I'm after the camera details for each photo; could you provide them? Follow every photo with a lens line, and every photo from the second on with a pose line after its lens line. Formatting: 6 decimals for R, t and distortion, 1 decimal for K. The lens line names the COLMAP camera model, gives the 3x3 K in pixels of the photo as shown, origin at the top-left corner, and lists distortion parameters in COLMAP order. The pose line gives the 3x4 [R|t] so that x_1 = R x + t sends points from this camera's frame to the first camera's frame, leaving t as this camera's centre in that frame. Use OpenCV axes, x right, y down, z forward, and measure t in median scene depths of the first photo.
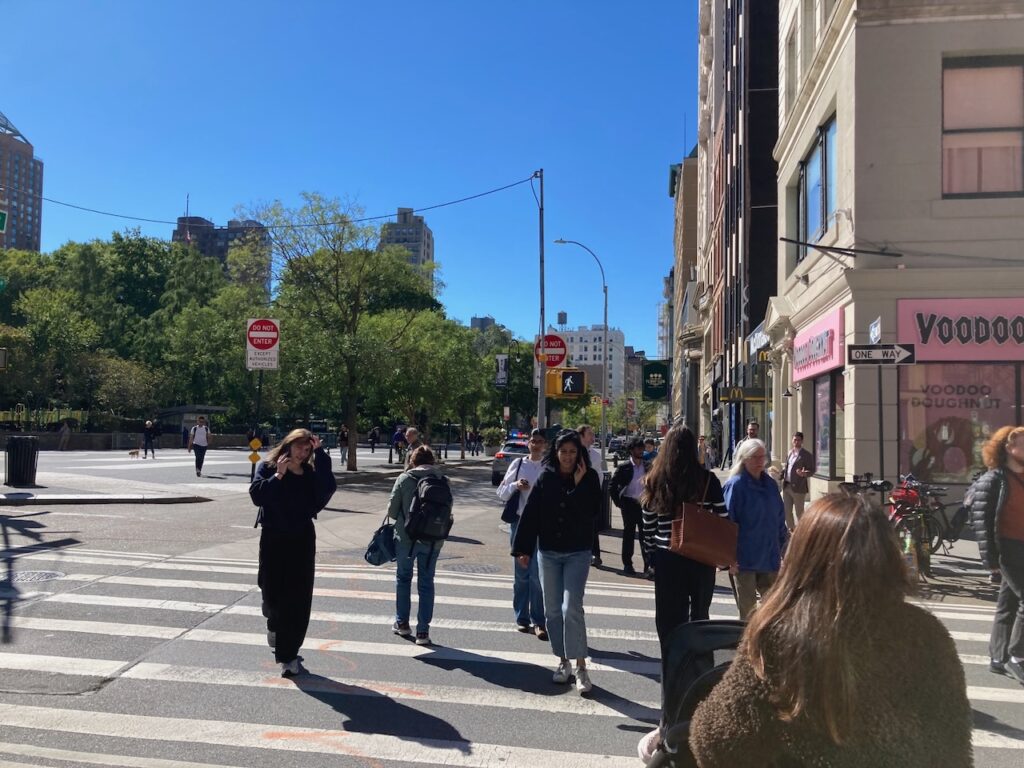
lens RADIAL K [[841.5, 0, 512.0], [0, 841.5, 384.0], [0, 0, 1]] dist [-0.006409, -0.007252]
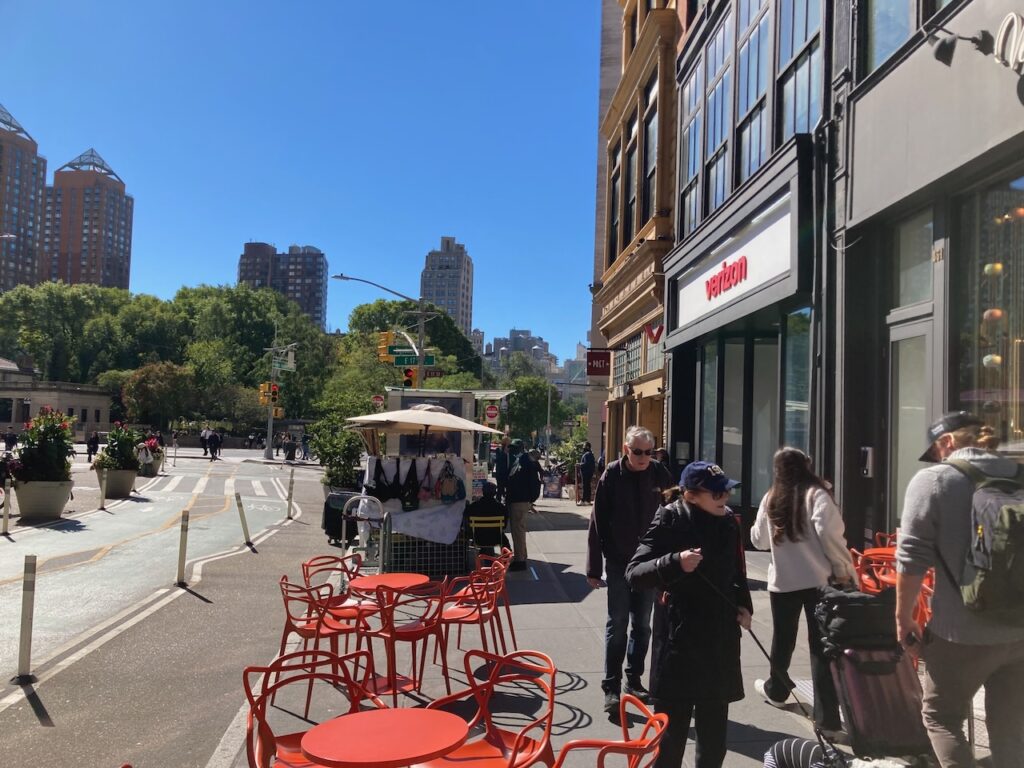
lens RADIAL K [[841.5, 0, 512.0], [0, 841.5, 384.0], [0, 0, 1]] dist [-0.006409, -0.007252]
pose [[0.998620, 0.015331, -0.050229, 0.019098], [-0.015818, 0.999832, -0.009314, -0.007750], [0.050077, 0.010096, 0.998694, -0.121091]]
